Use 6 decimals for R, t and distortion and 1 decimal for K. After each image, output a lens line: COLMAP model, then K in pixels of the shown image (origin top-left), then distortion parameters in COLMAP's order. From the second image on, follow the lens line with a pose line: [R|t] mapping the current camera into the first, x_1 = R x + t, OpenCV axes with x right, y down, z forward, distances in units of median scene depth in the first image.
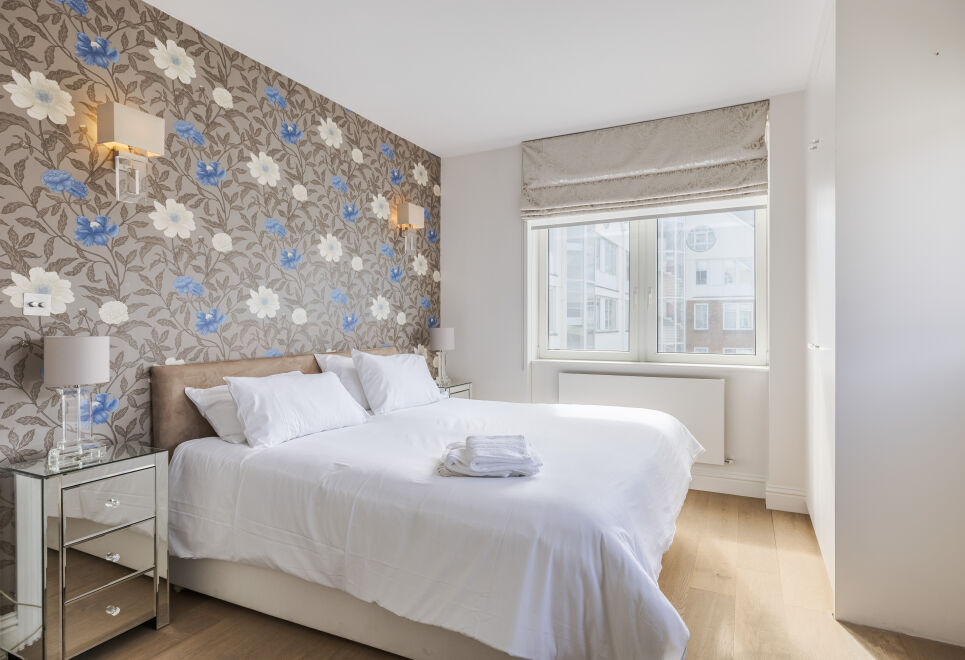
lens RADIAL K [[530.6, 0, 482.6], [0, 530.6, 327.9], [0, 0, 1]] dist [-0.005202, 0.000675]
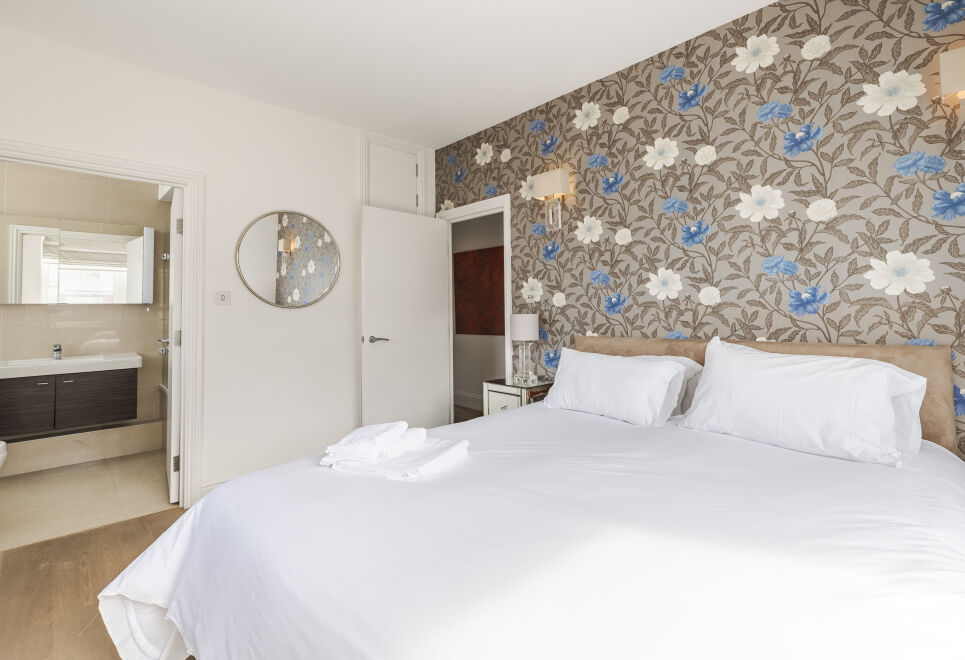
lens RADIAL K [[443.2, 0, 501.6], [0, 443.2, 293.4], [0, 0, 1]] dist [0.005544, -0.001447]
pose [[-0.311634, -0.029549, -0.949743, 0.477601], [0.004242, 0.999463, -0.032488, -0.004037], [0.950193, -0.014153, -0.311341, 0.951834]]
